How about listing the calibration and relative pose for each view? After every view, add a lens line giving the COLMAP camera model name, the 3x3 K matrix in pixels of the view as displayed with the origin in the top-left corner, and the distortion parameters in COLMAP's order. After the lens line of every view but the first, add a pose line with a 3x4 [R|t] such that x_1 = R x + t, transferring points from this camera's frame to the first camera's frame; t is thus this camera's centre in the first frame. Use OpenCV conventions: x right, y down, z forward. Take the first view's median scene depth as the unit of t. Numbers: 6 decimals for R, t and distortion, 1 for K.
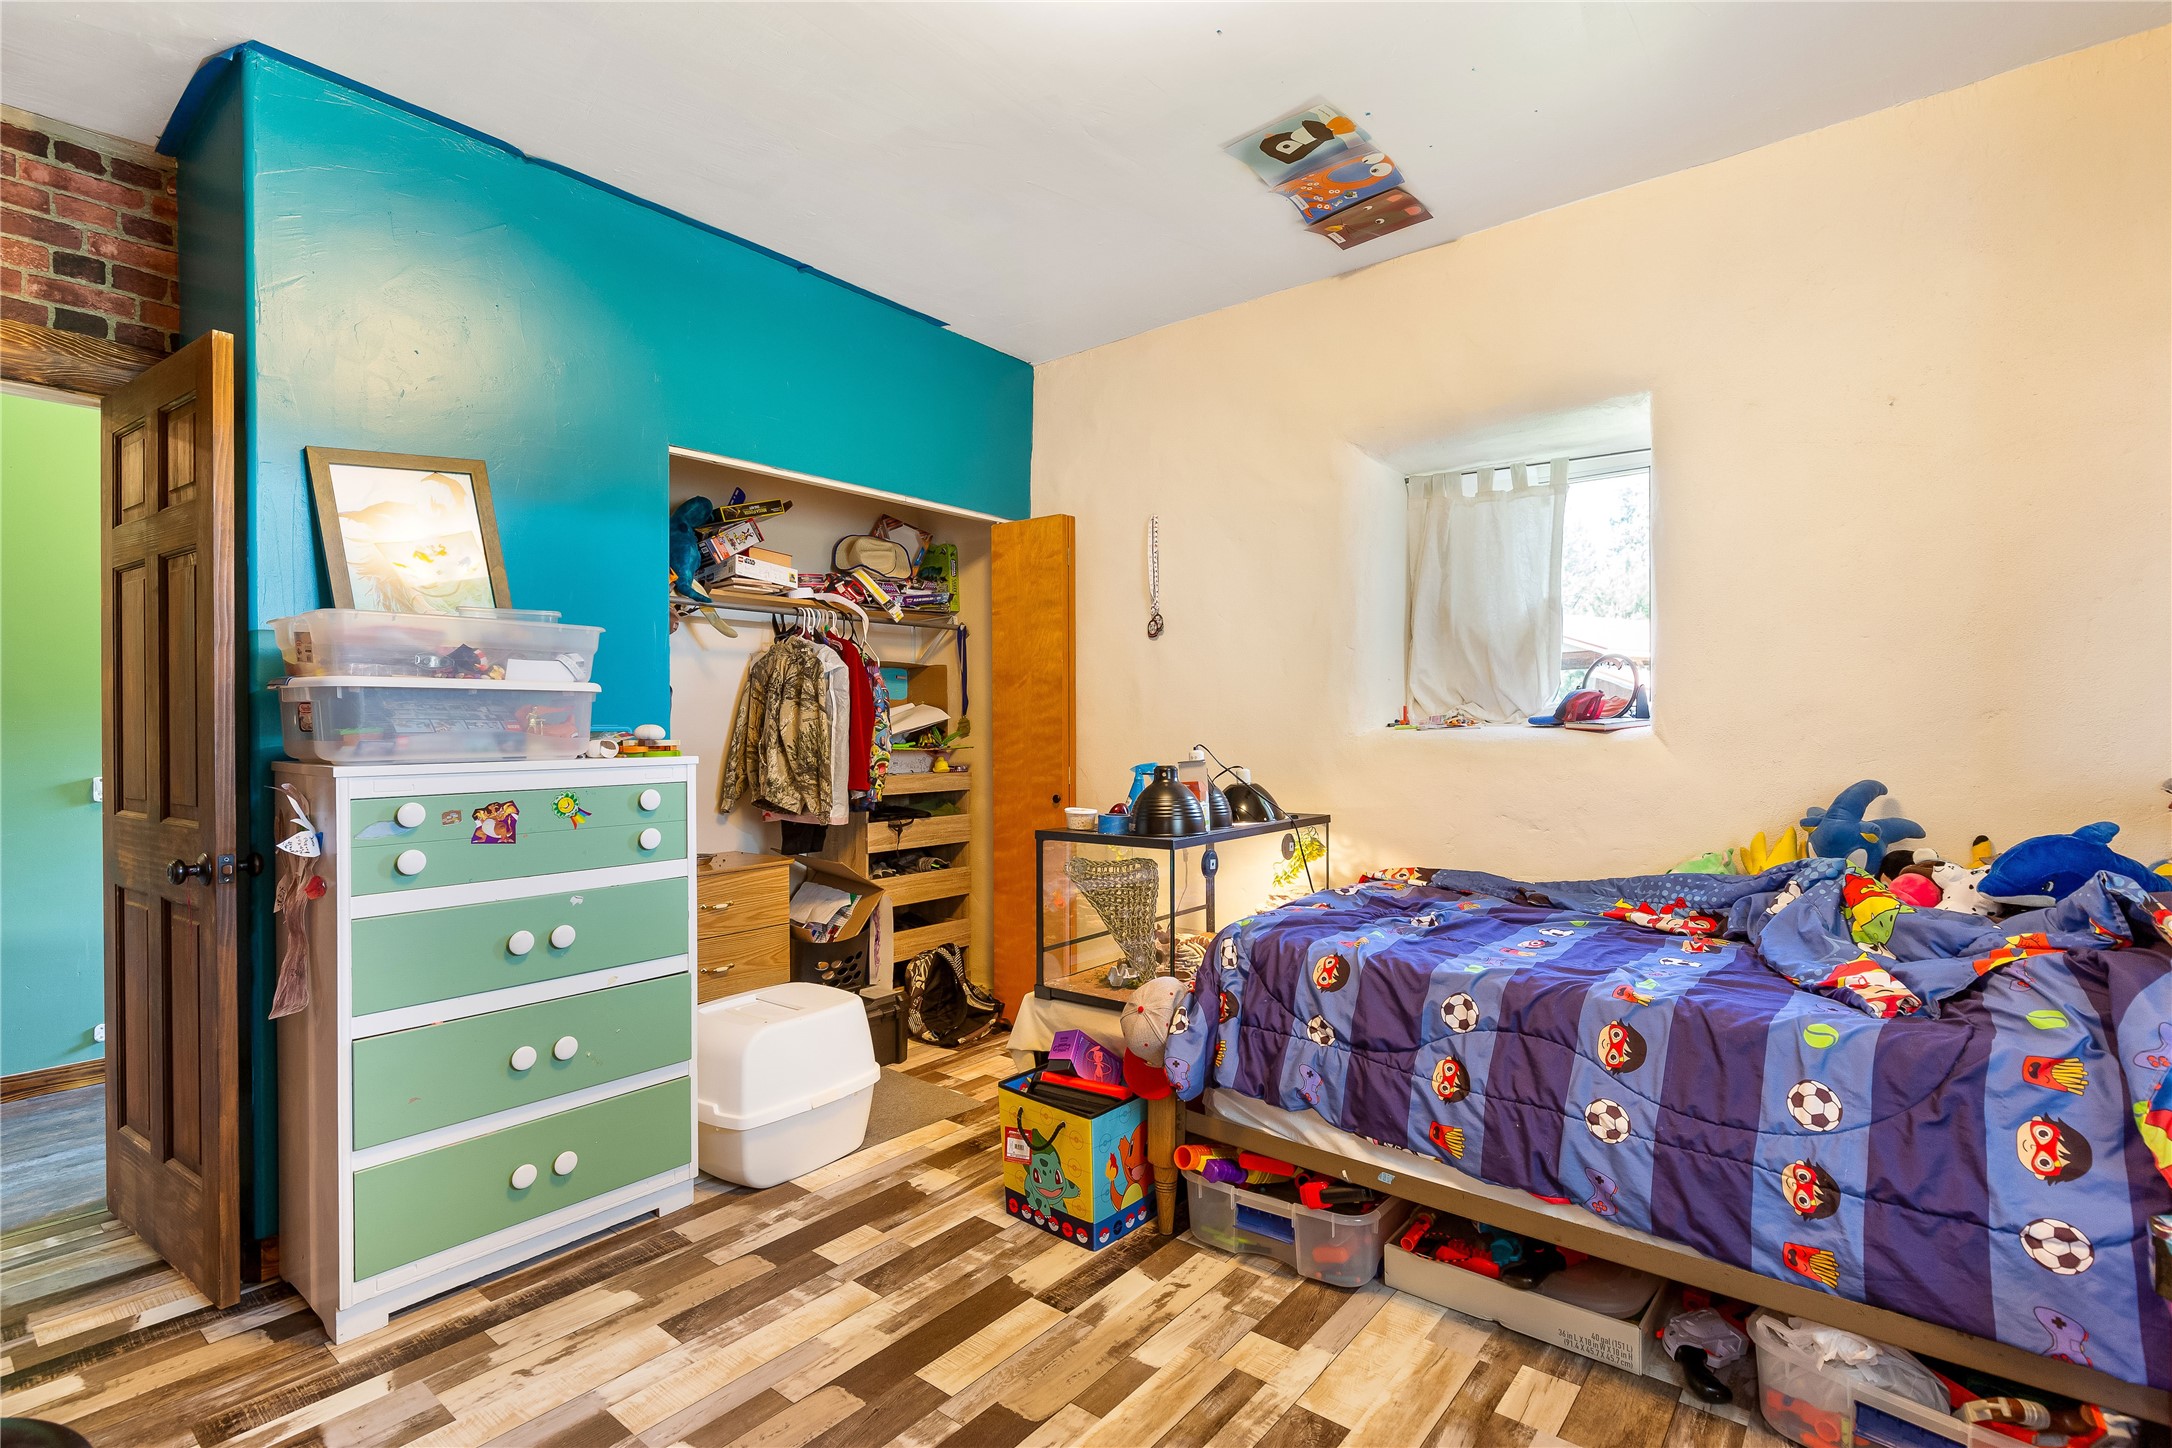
lens RADIAL K [[1032.7, 0, 1097.7], [0, 1032.7, 729.6], [0, 0, 1]] dist [0.003452, 0.000367]
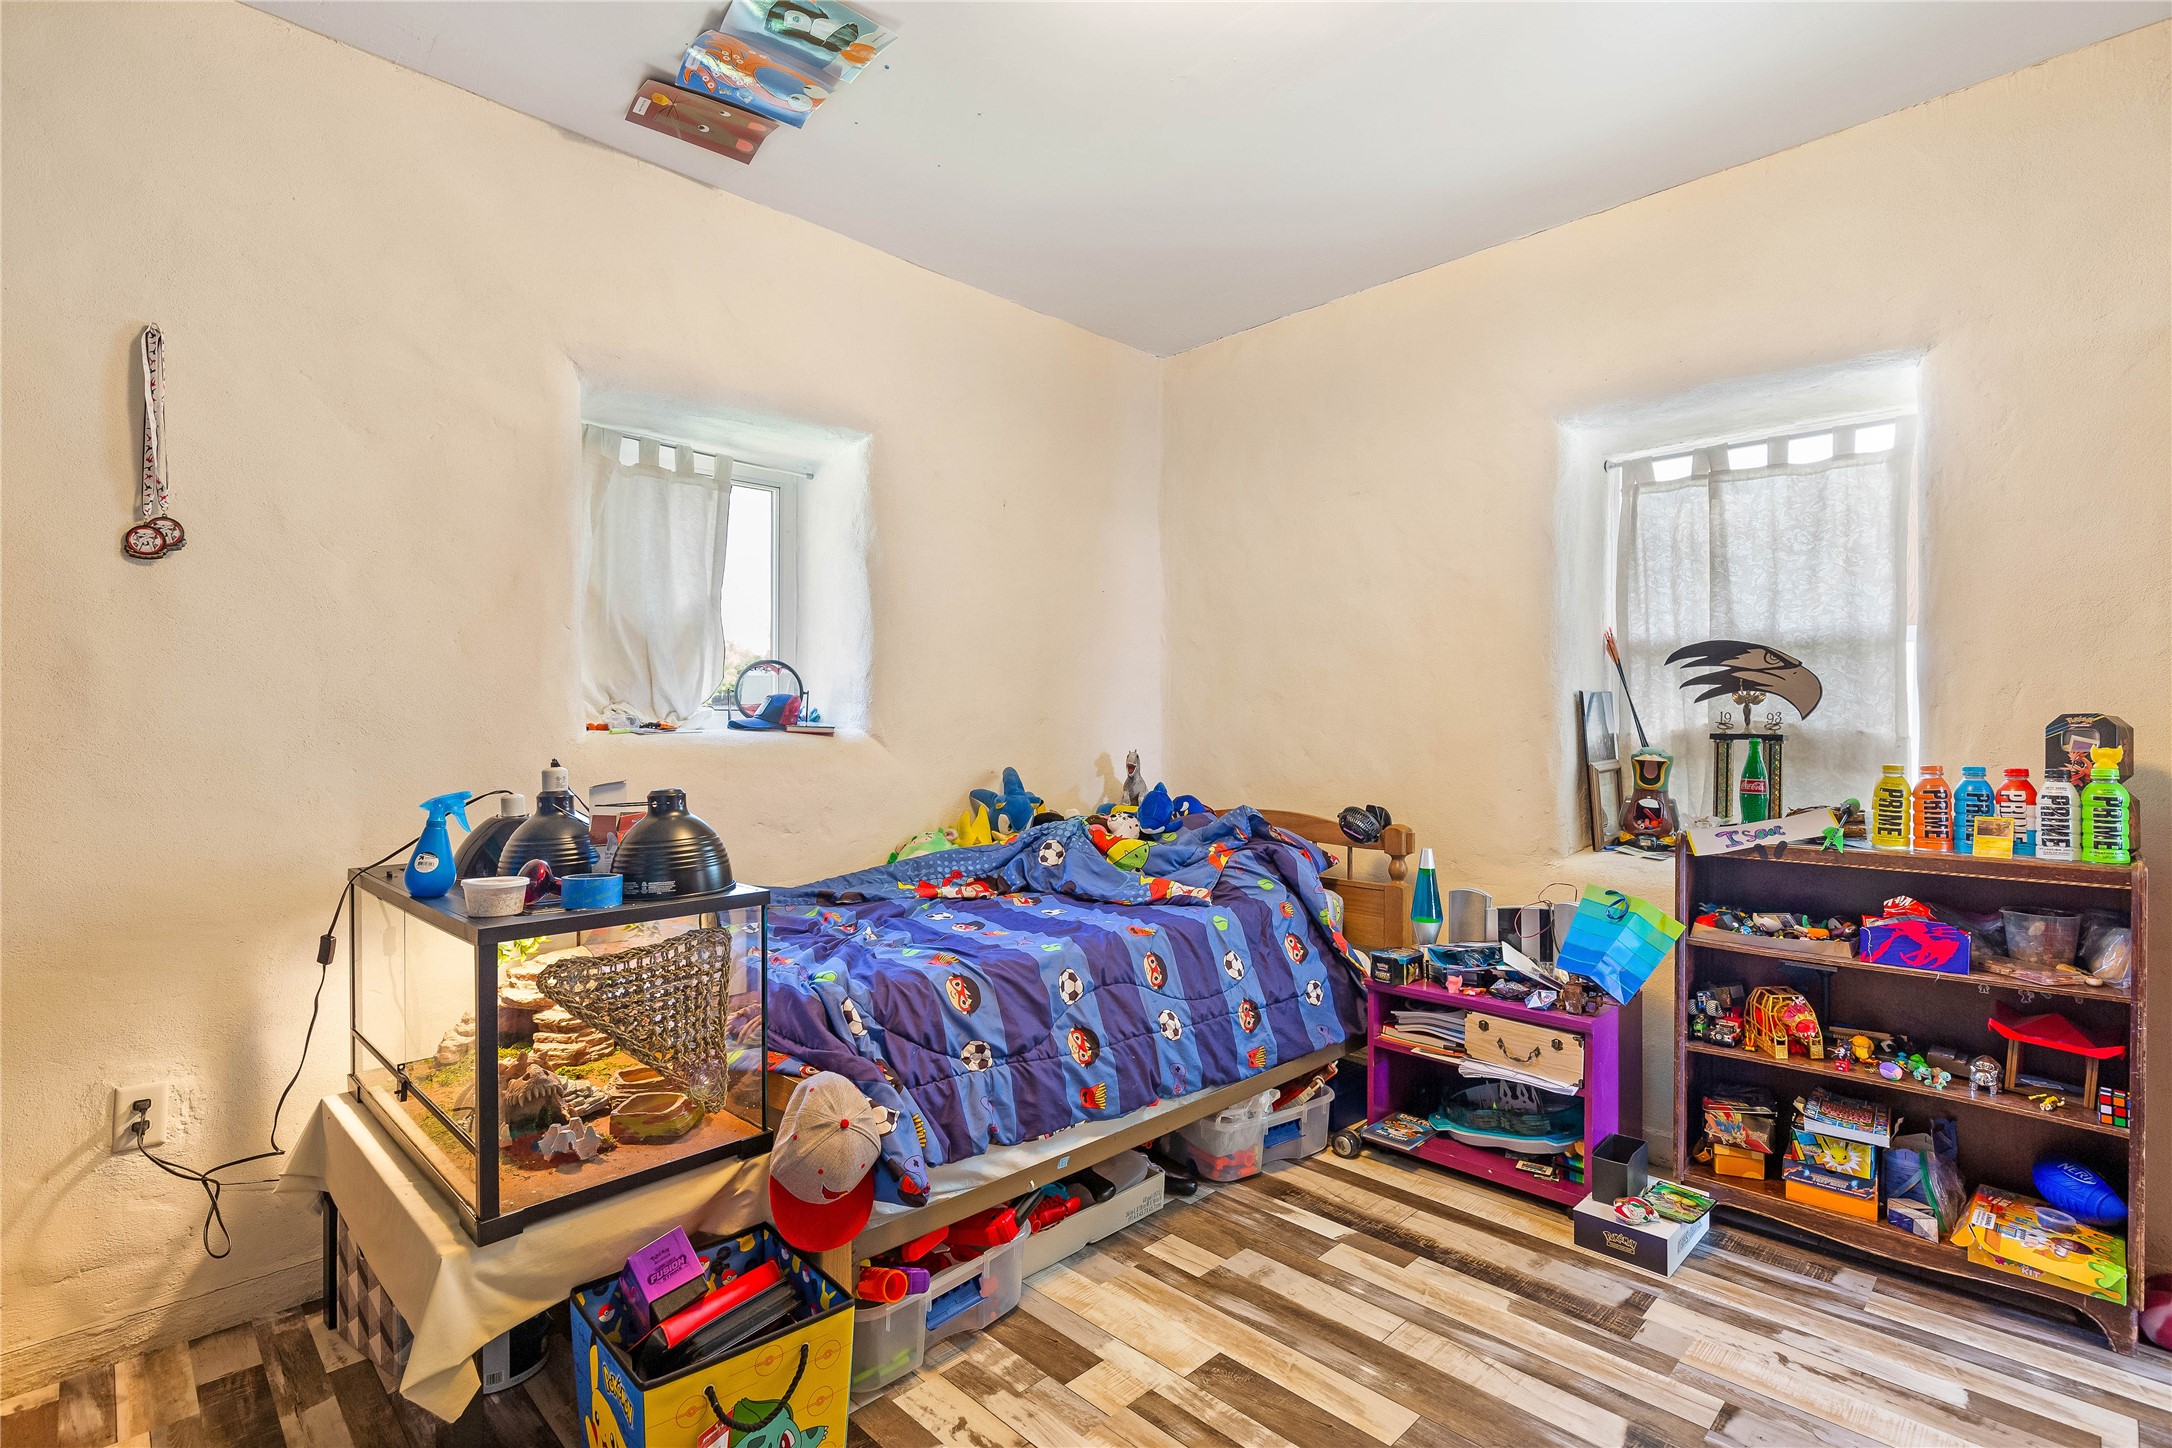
lens RADIAL K [[1032.7, 0, 1099.3], [0, 1032.7, 720.3], [0, 0, 1]] dist [0.003452, 0.000367]
pose [[0.092222, 0.006690, 0.995716, -0.758358], [0.003783, 0.999968, -0.007069, -0.005817], [-0.995731, 0.004419, 0.092194, 0.863632]]
